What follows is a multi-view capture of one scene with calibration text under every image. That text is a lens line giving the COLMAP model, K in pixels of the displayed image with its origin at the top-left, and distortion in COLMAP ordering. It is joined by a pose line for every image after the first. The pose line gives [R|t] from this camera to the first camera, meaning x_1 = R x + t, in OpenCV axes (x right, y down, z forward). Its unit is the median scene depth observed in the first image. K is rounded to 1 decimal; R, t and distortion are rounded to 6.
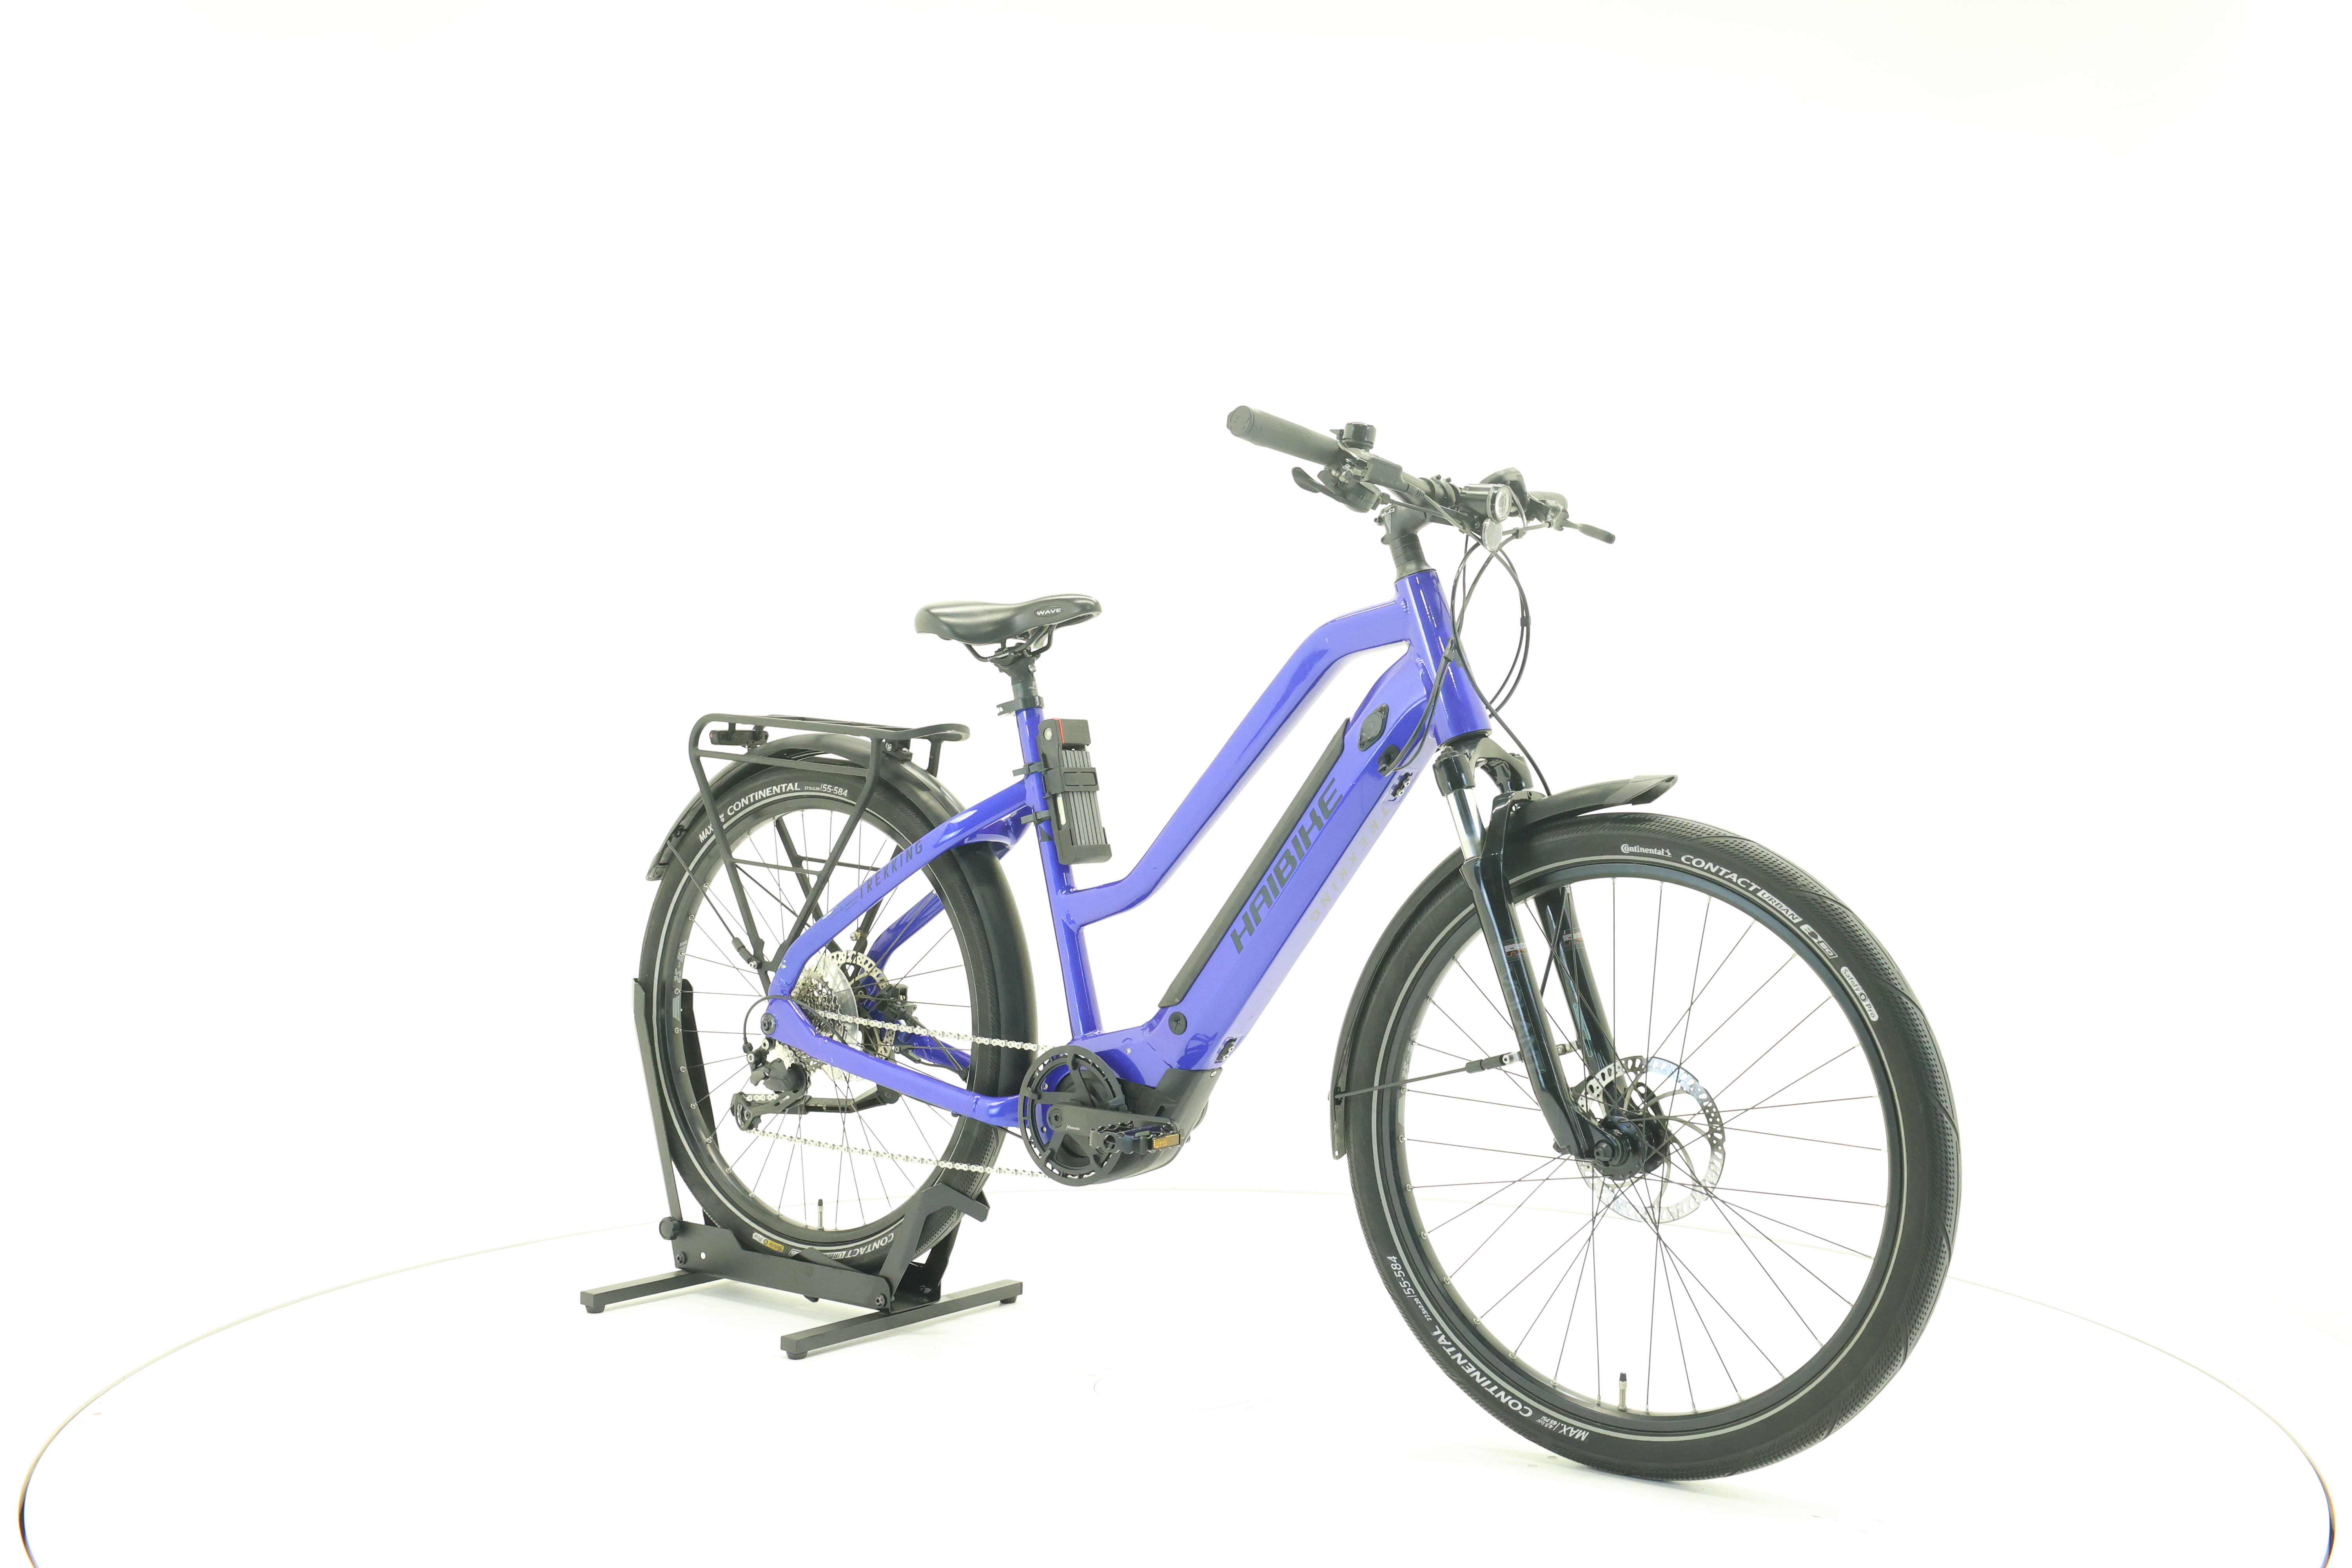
lens RADIAL K [[2501.8, 0, 1173.5], [0, 2501.8, 781.9], [0, 0, 1]] dist [-0.001424, 0.000000]
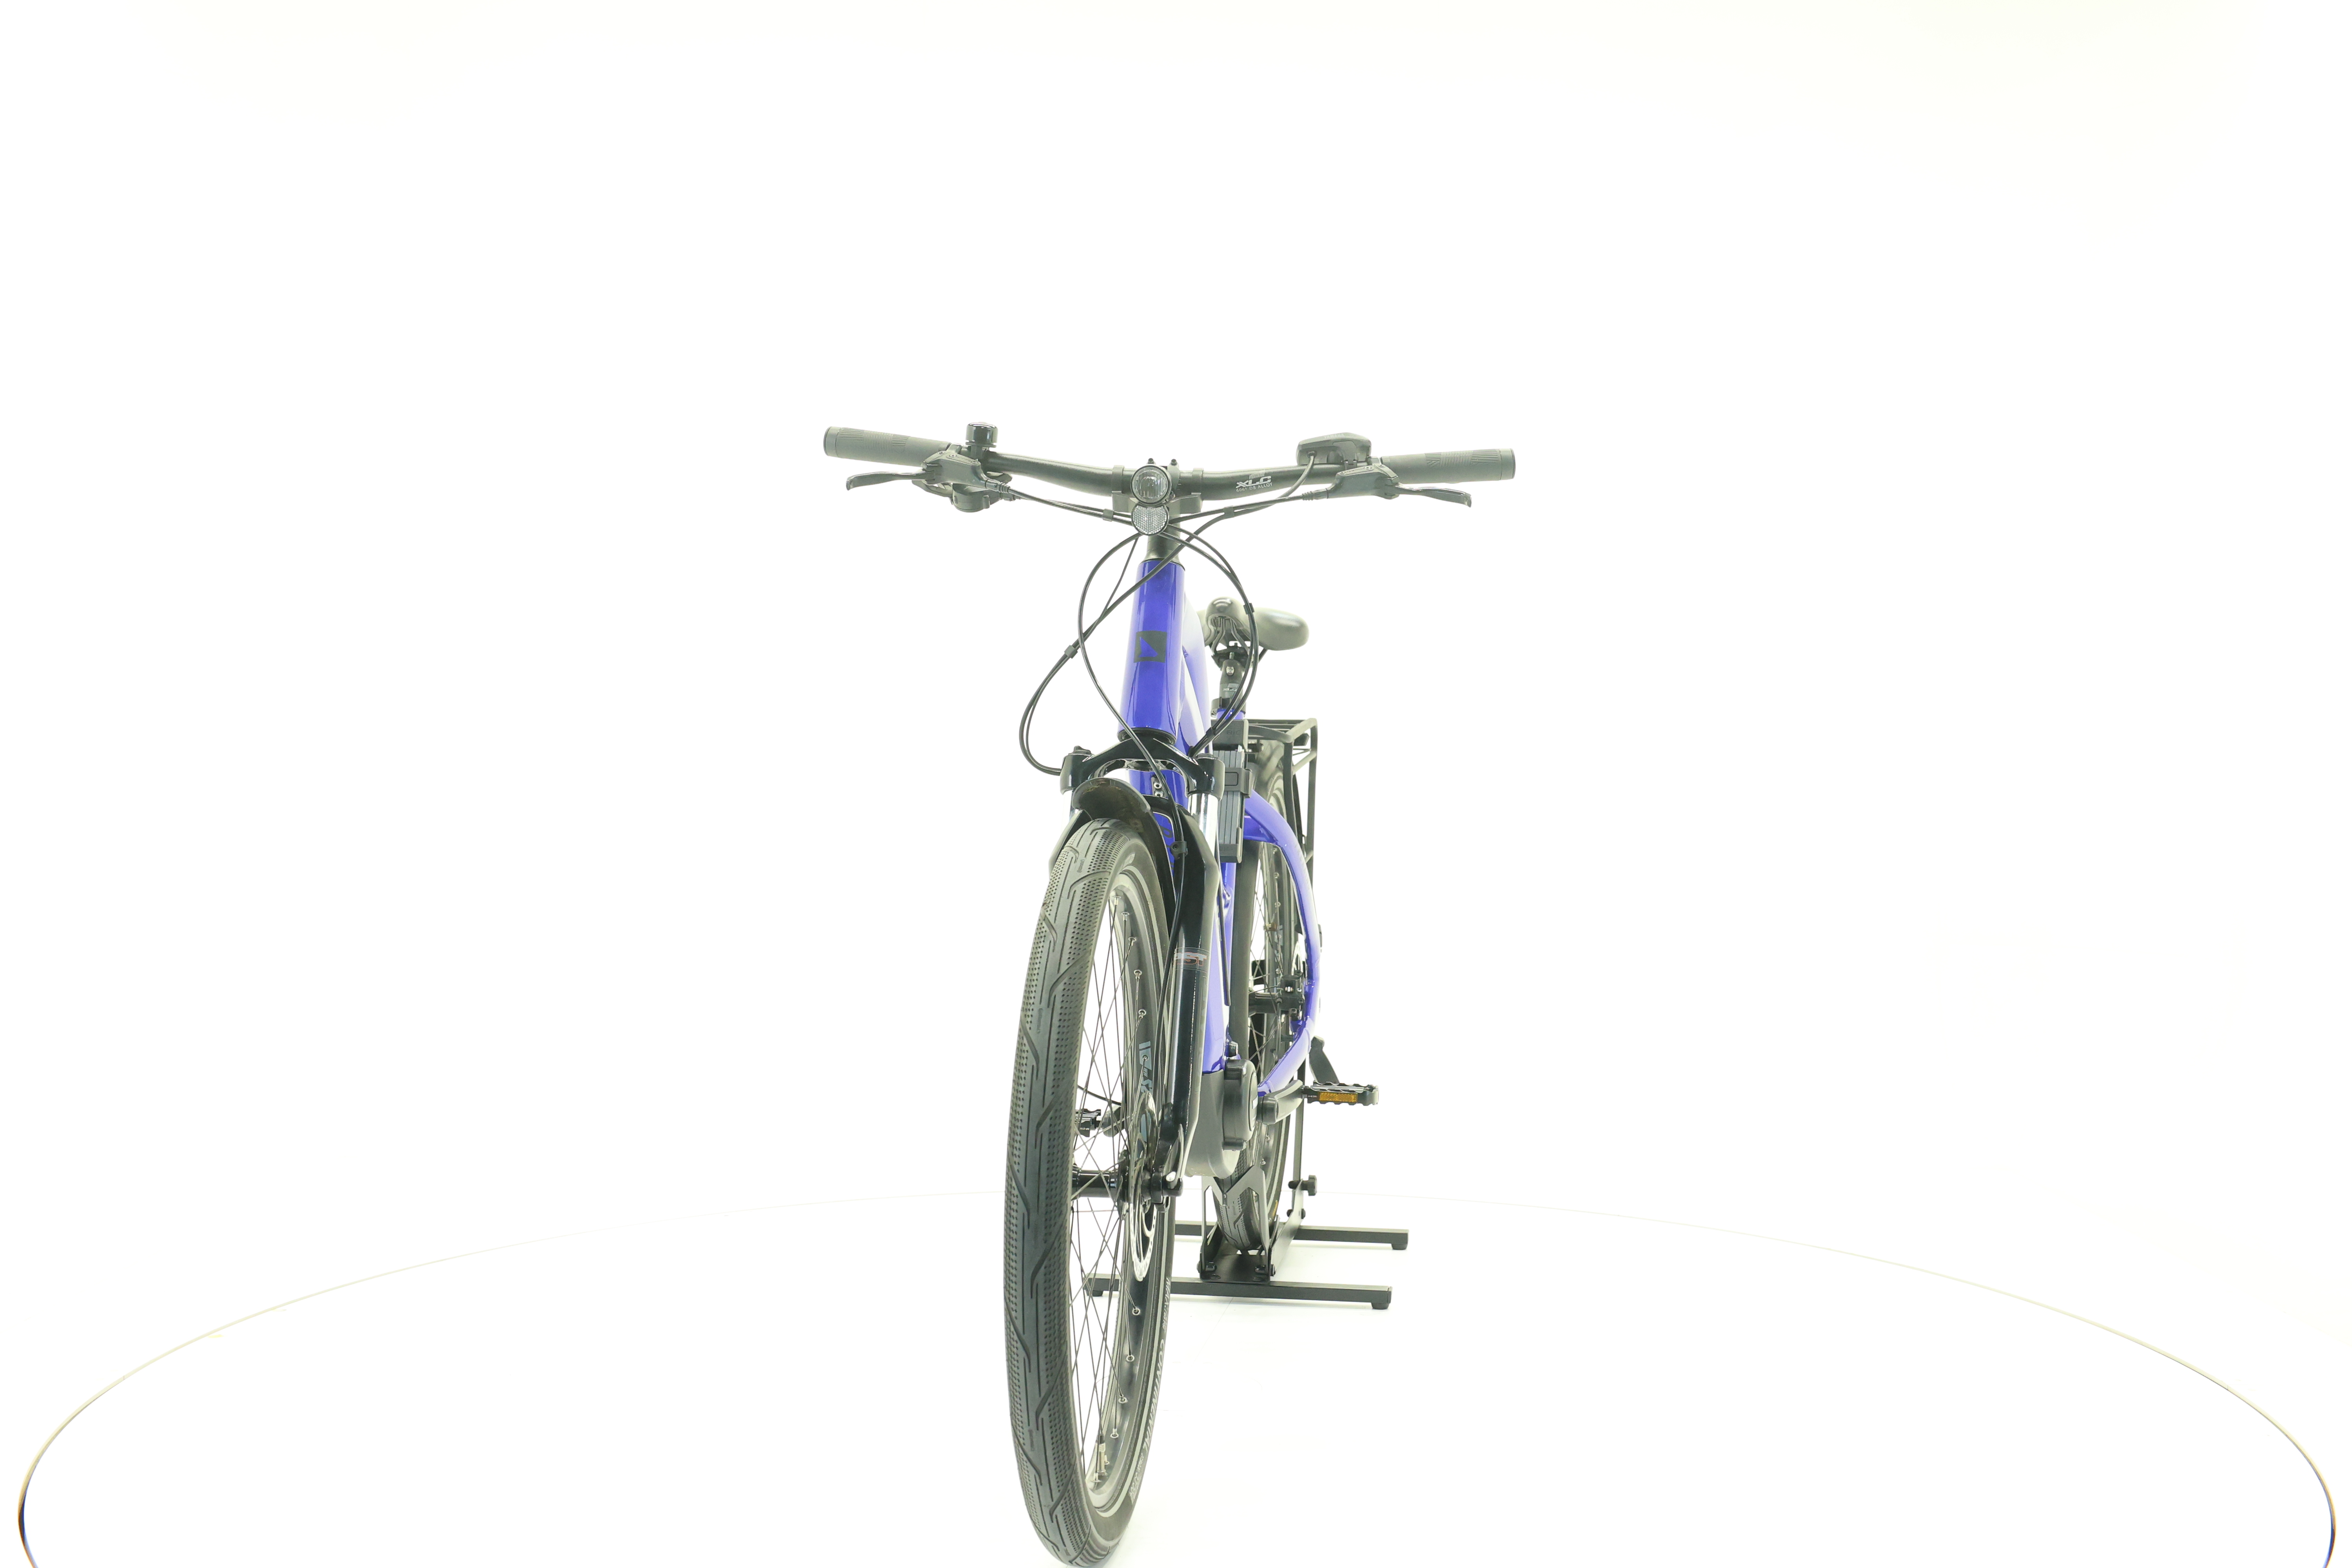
lens RADIAL K [[2501.8, 0, 1174.3], [0, 2501.8, 782.4], [0, 0, 1]] dist [-0.001424, 0.000000]
pose [[0.486727, 0.015635, -0.873414, 0.917231], [-0.019358, 0.999787, 0.007109, -0.007350], [0.873339, 0.013447, 0.486927, 0.537282]]
